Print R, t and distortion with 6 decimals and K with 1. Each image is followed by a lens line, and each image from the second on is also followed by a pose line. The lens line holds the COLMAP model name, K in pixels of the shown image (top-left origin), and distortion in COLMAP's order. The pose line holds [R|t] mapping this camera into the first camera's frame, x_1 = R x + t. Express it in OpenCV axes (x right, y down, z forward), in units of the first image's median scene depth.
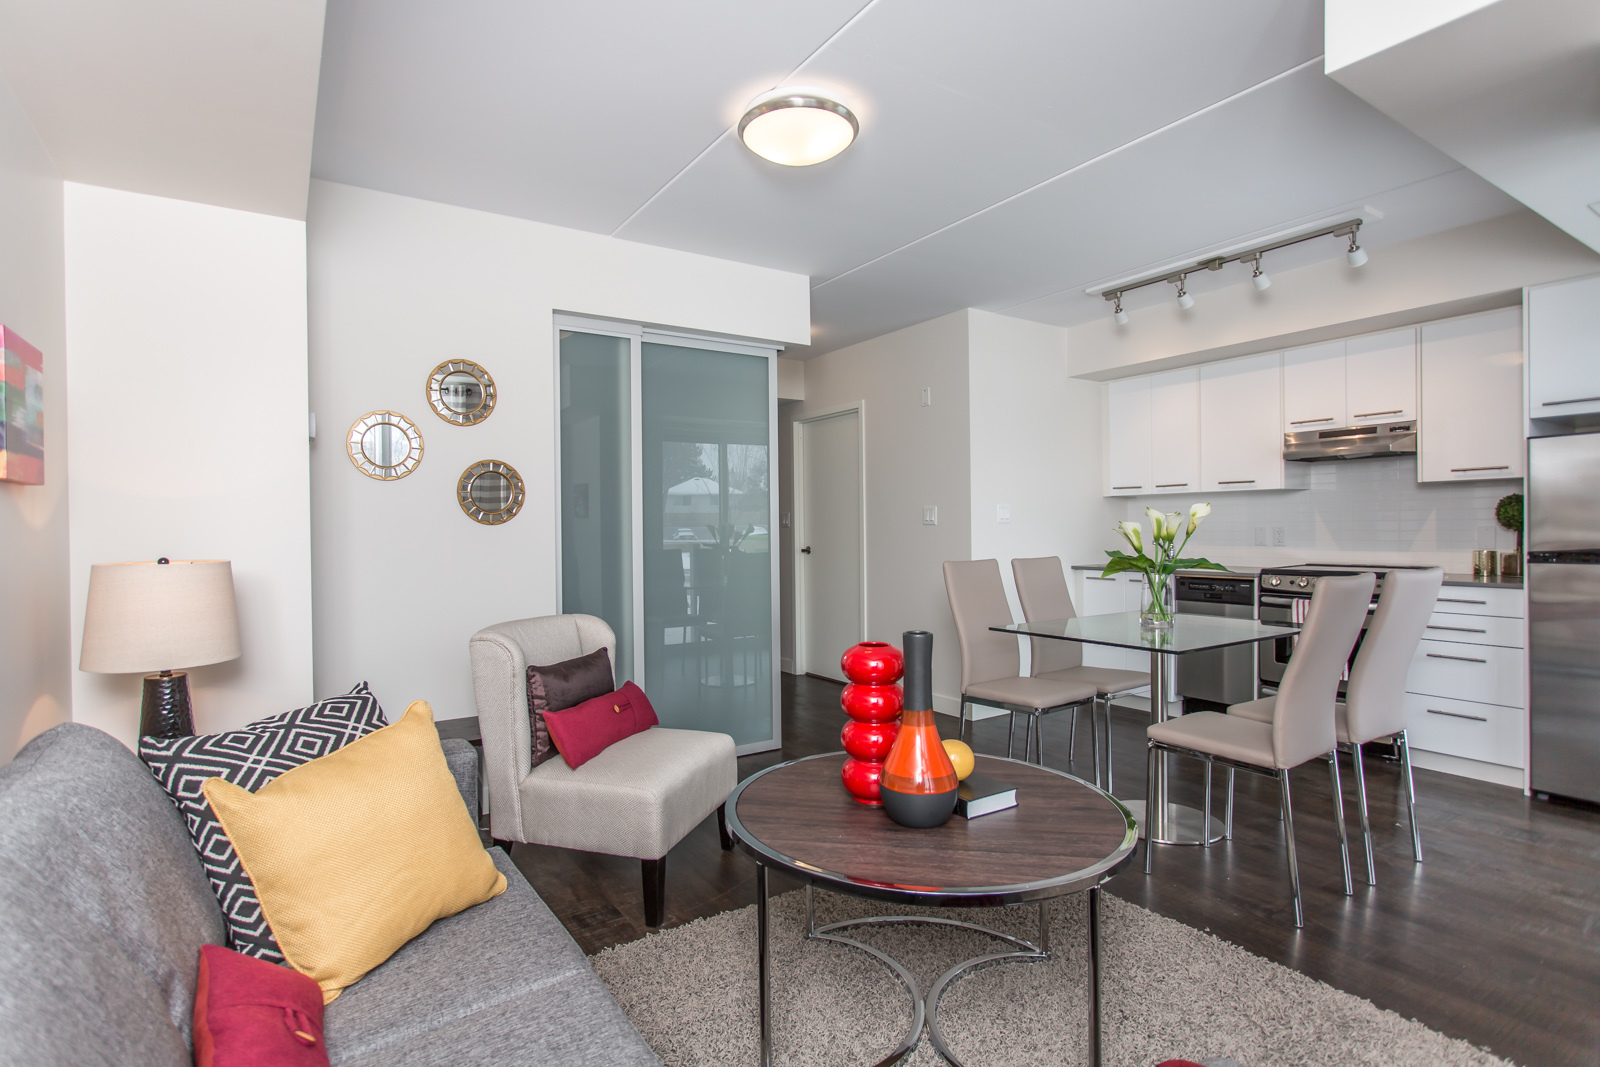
lens RADIAL K [[772.7, 0, 800.0], [0, 772.7, 533.5], [0, 0, 1]] dist [0.001315, 0.000230]
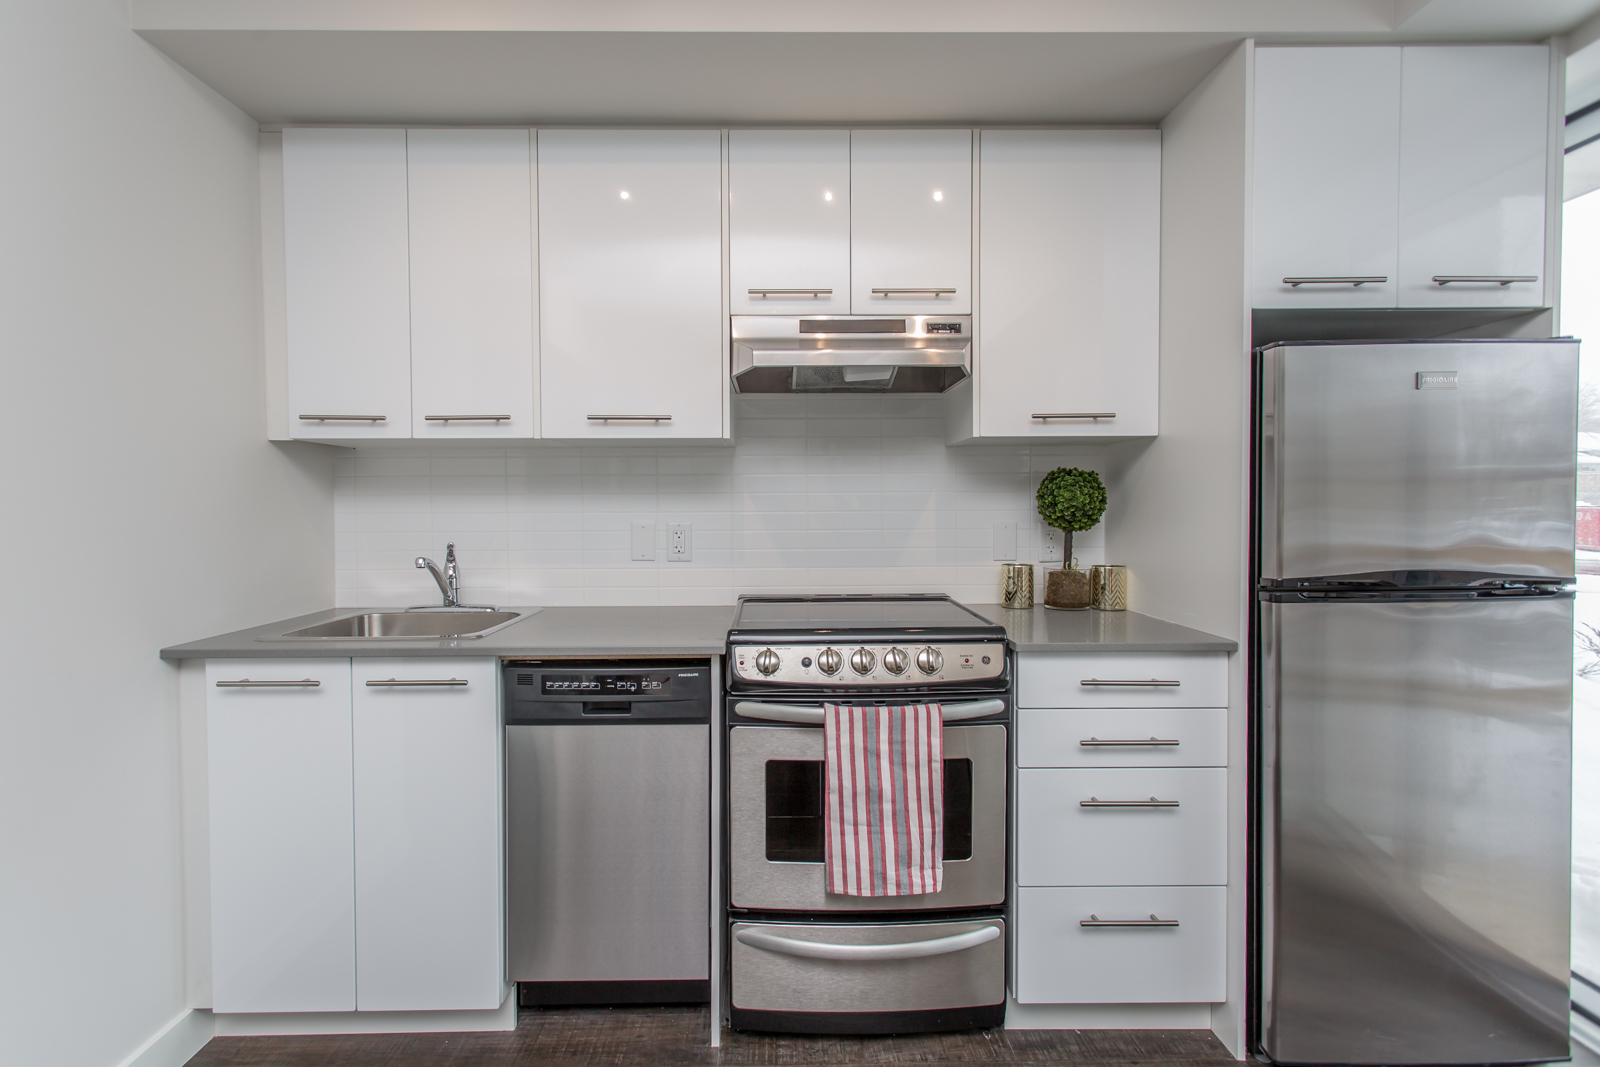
lens RADIAL K [[790.2, 0, 762.7], [0, 790.2, 526.5], [0, 0, 1]] dist [0.003508, 0.001050]
pose [[0.560157, -0.008773, 0.828340, 0.282438], [0.006563, 0.999960, 0.006153, -0.011381], [-0.828361, 0.001990, 0.560192, 0.798884]]
